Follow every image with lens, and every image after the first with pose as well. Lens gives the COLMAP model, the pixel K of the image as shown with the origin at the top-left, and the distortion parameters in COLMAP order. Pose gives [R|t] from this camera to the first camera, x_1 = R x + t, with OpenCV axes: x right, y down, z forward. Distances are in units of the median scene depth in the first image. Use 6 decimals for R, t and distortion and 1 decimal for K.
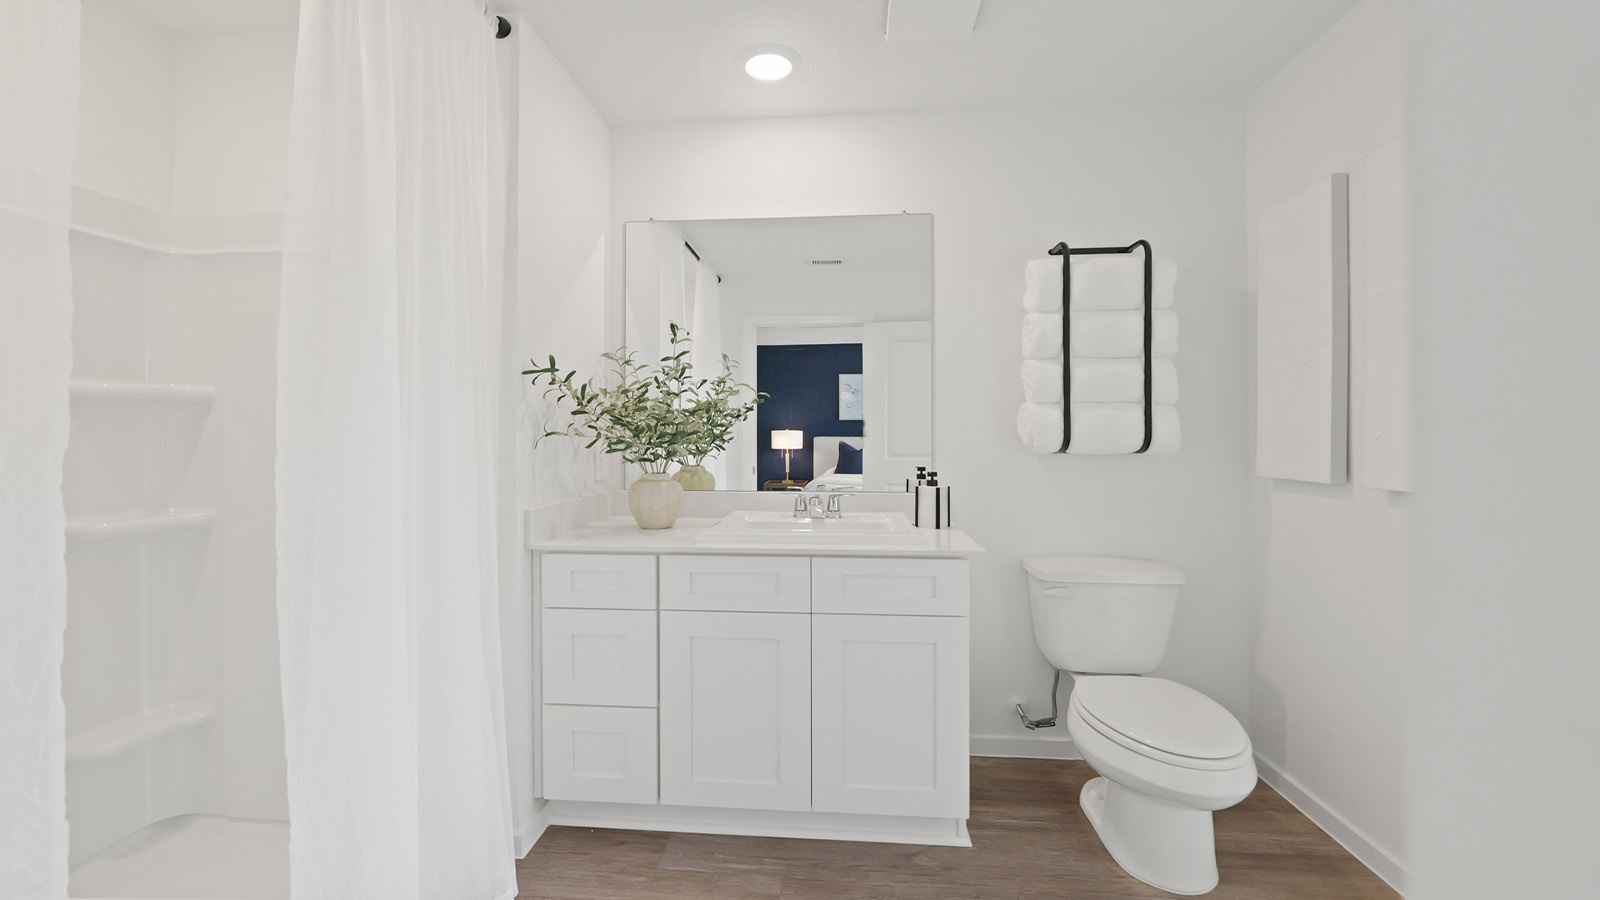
lens RADIAL K [[652.6, 0, 800.4], [0, 652.6, 424.4], [0, 0, 1]] dist [0.000354, -0.000084]
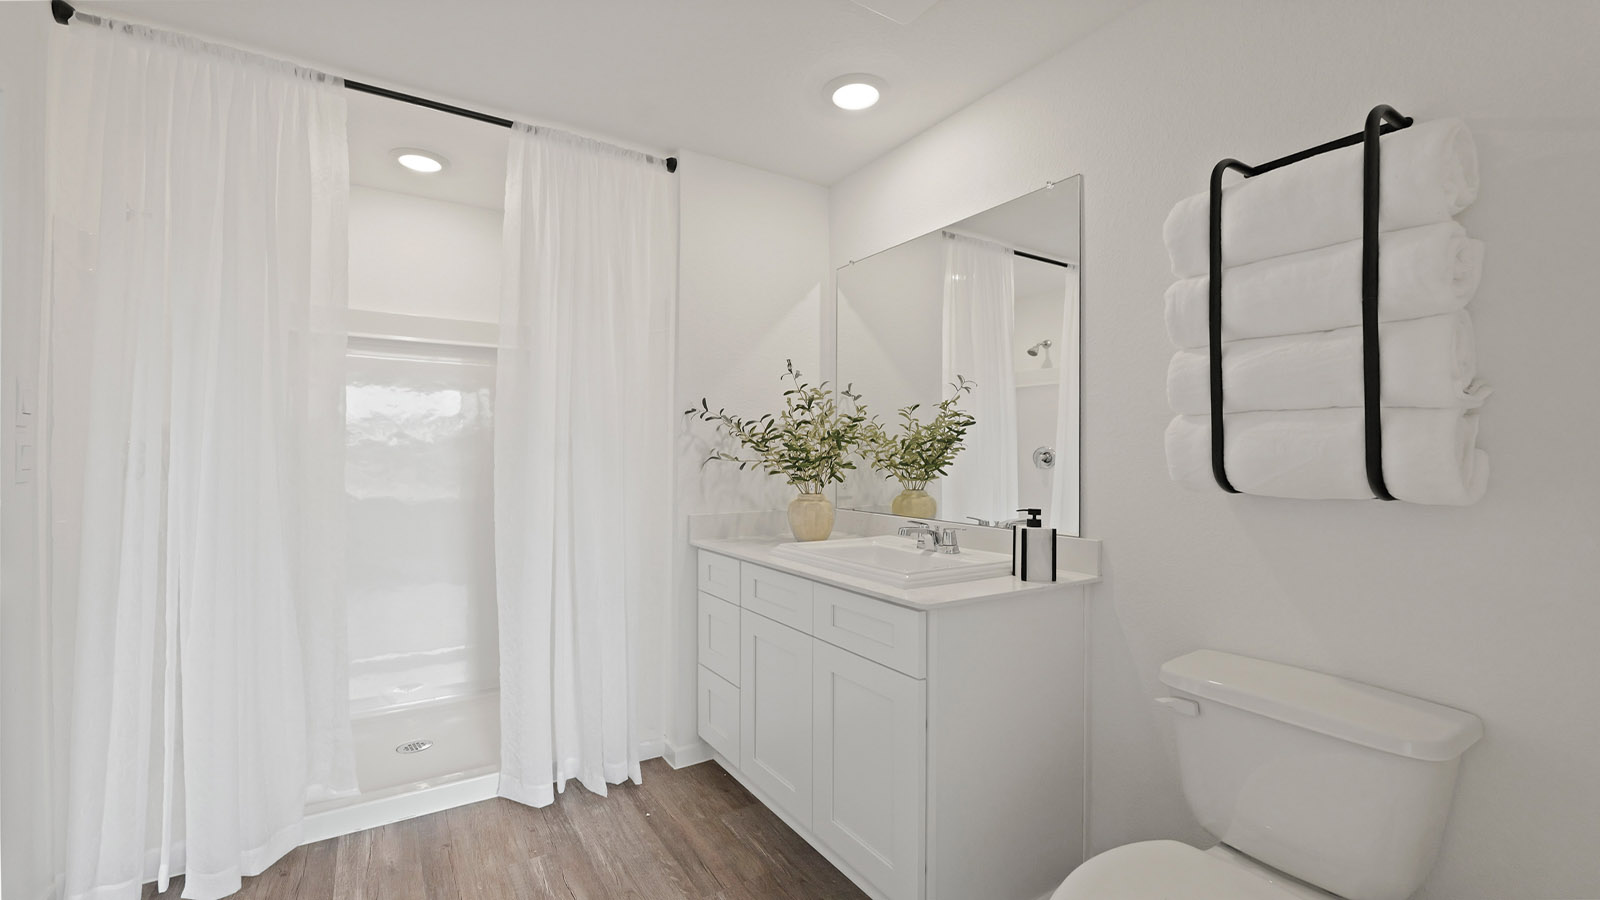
lens RADIAL K [[669.4, 0, 802.8], [0, 669.4, 451.0], [0, 0, 1]] dist [-0.002278, -0.000568]
pose [[0.607679, -0.004541, -0.794170, 0.681176], [0.008931, 0.999959, 0.001116, -0.000089], [0.794132, -0.007771, 0.607695, 0.293438]]
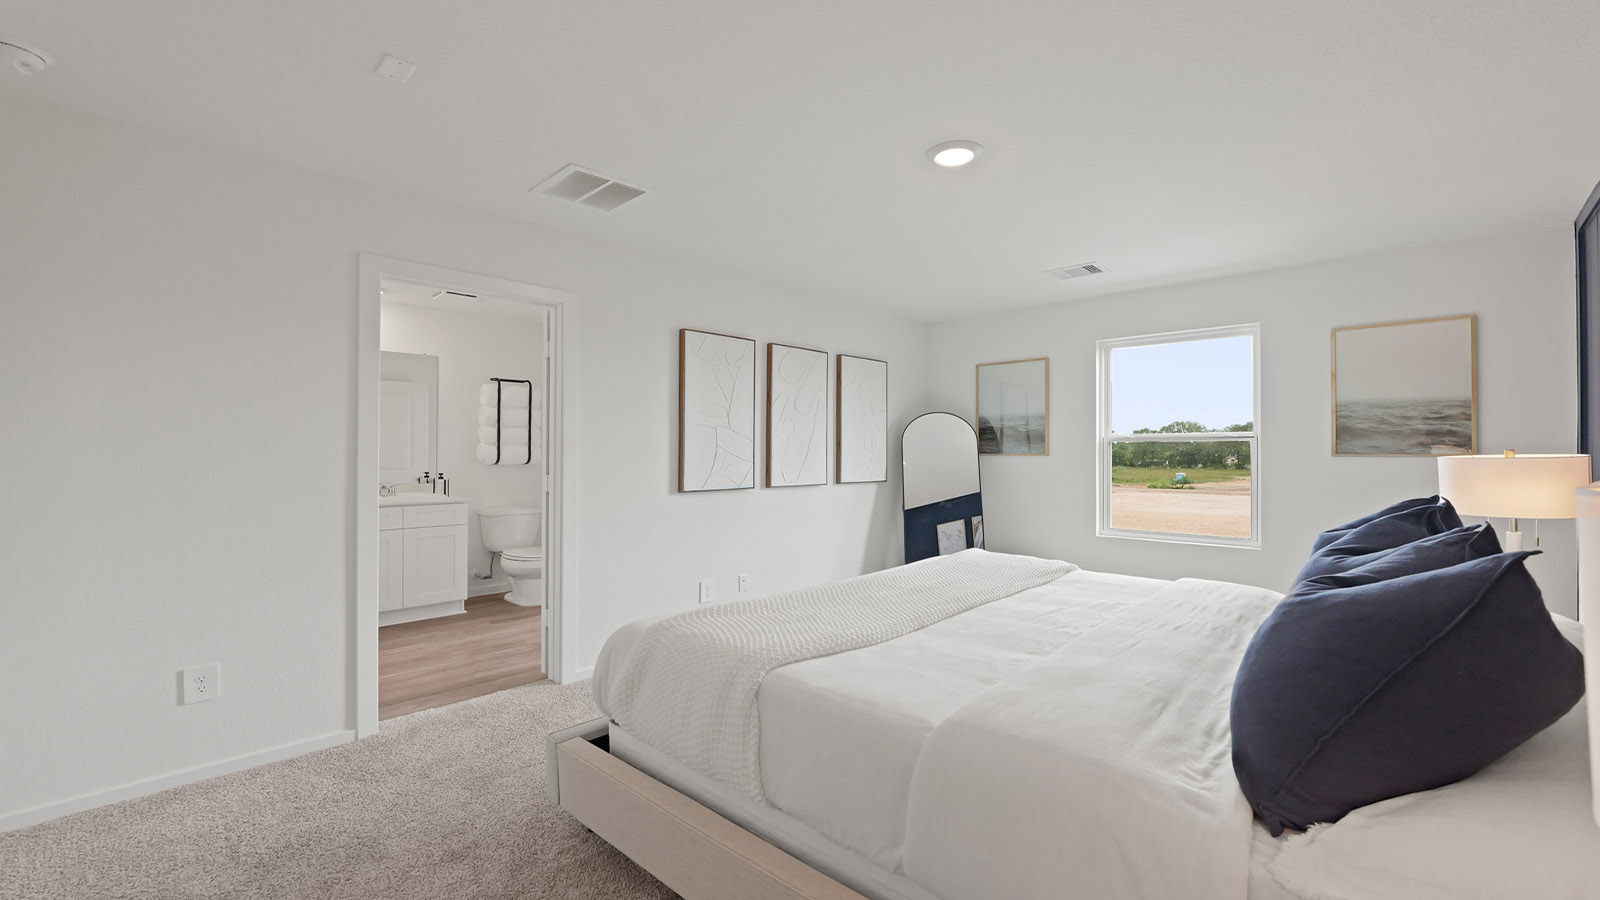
lens RADIAL K [[669.4, 0, 802.8], [0, 669.4, 451.0], [0, 0, 1]] dist [-0.002278, -0.000568]
pose [[0.618228, 0.005121, 0.785982, -0.873759], [-0.011723, 0.999928, 0.002707, -0.027573], [-0.785912, -0.010888, 0.618243, -1.474595]]
